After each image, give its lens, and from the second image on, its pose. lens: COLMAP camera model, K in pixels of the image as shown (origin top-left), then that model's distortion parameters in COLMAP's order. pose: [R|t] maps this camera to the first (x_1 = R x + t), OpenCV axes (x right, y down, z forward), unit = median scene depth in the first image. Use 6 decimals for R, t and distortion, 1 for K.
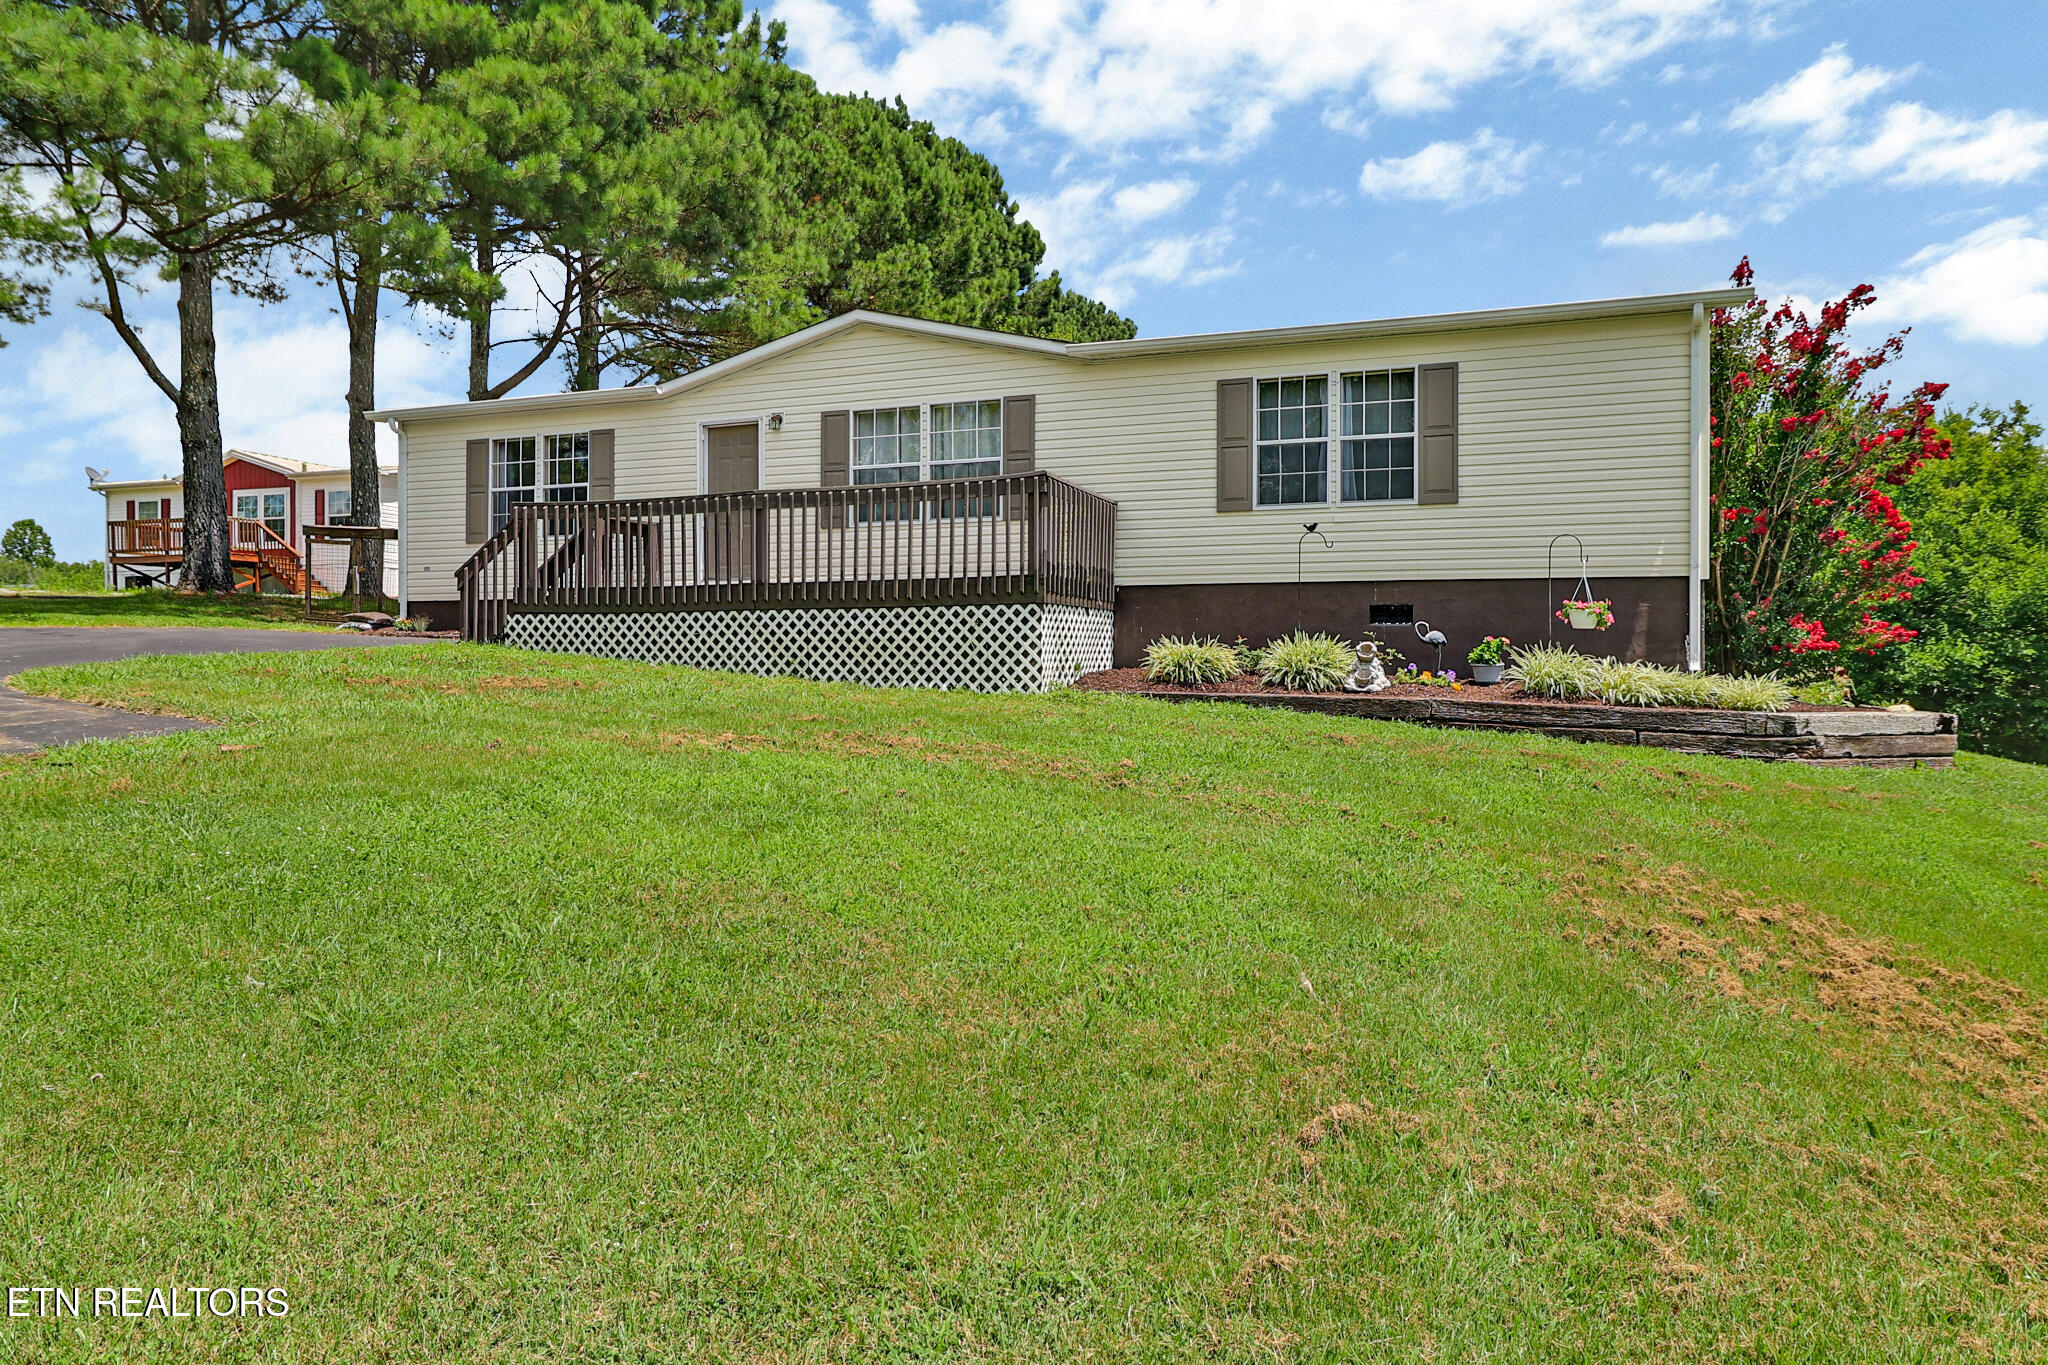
lens RADIAL K [[826.4, 0, 1014.6], [0, 826.4, 678.5], [0, 0, 1]] dist [-0.003647, 0.000004]
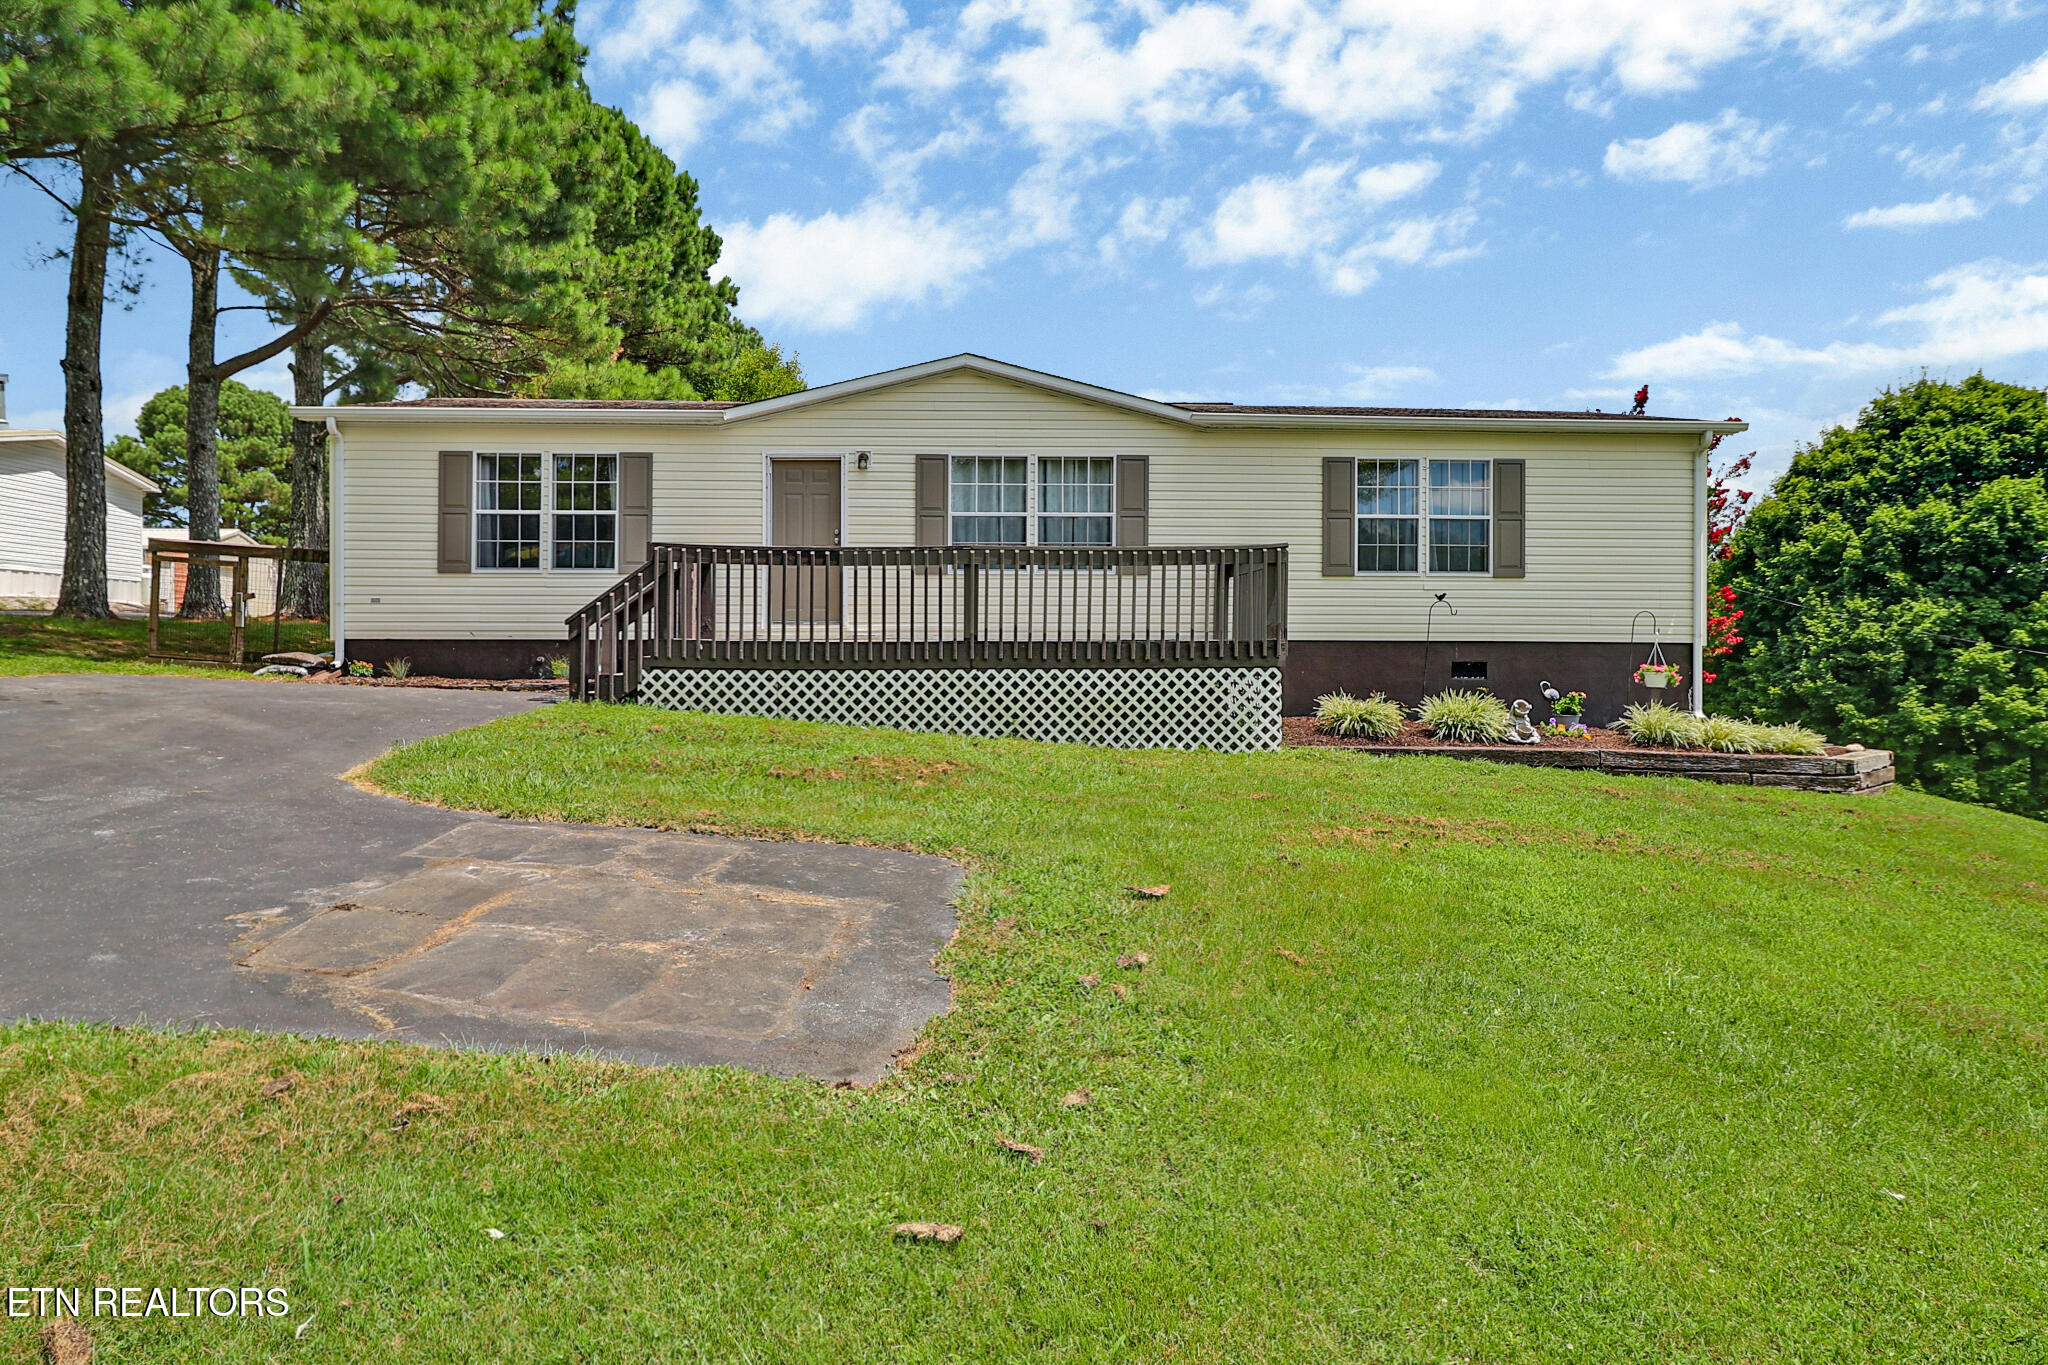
lens RADIAL K [[826.4, 0, 1023.3], [0, 826.4, 681.2], [0, 0, 1]] dist [-0.003647, 0.000004]
pose [[0.964846, -0.002370, 0.262806, -0.455465], [0.008929, 0.999678, -0.023764, -0.040279], [-0.262665, 0.025275, 0.964556, 0.048138]]
